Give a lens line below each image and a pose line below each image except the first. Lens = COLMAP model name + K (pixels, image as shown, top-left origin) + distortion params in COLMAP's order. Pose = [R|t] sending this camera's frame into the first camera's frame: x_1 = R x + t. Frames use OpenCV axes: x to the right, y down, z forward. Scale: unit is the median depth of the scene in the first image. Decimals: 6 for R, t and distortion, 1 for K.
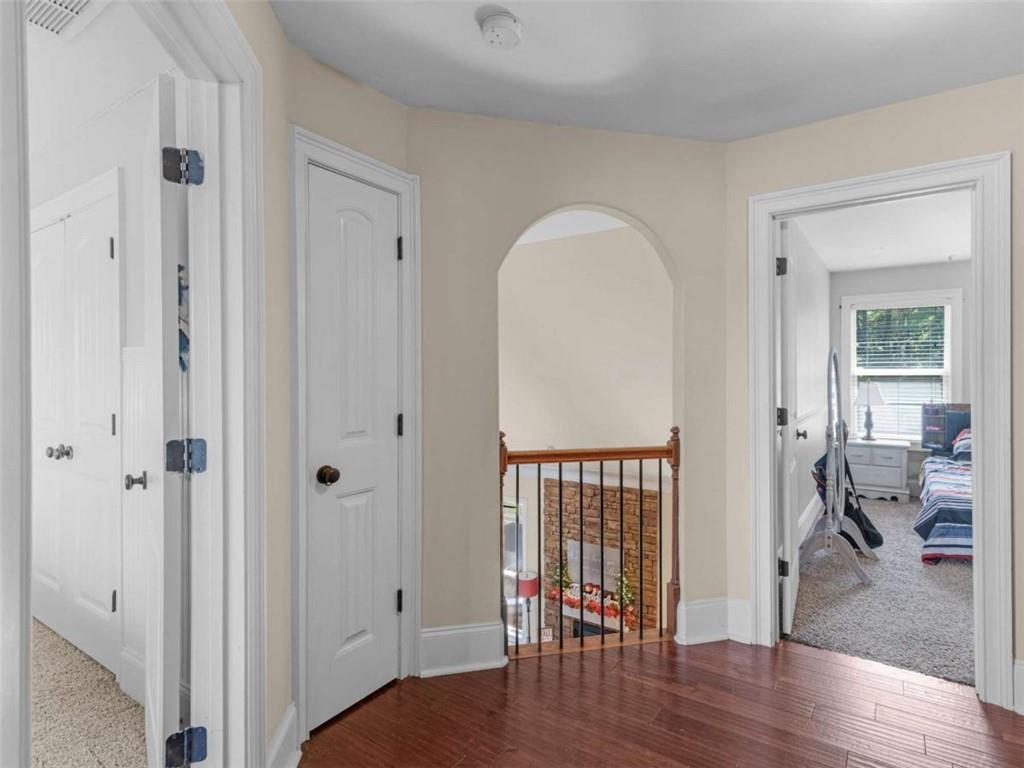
lens RADIAL K [[521.7, 0, 560.1], [0, 521.7, 374.5], [0, 0, 1]] dist [0.016147, 0.000701]
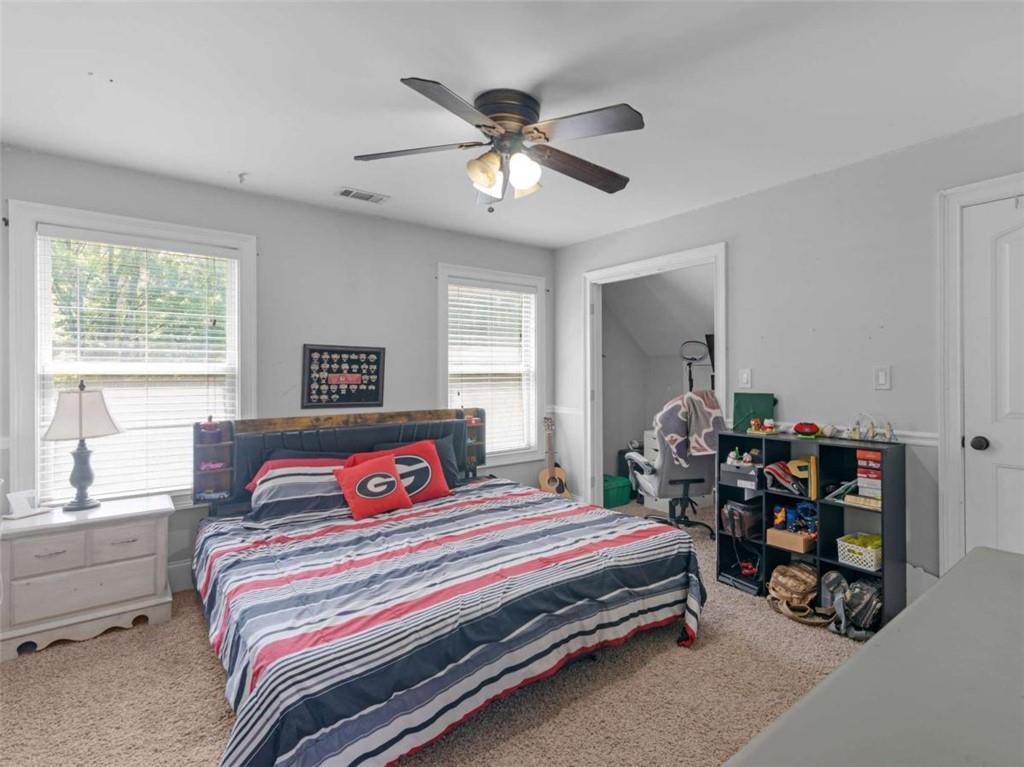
lens RADIAL K [[521.7, 0, 560.1], [0, 521.7, 374.0], [0, 0, 1]] dist [0.016147, 0.000701]
pose [[0.304204, -0.001269, 0.952606, 0.269819], [0.001535, 0.999998, 0.000842, 0.001499], [-0.952606, 0.001207, 0.304205, 0.452338]]
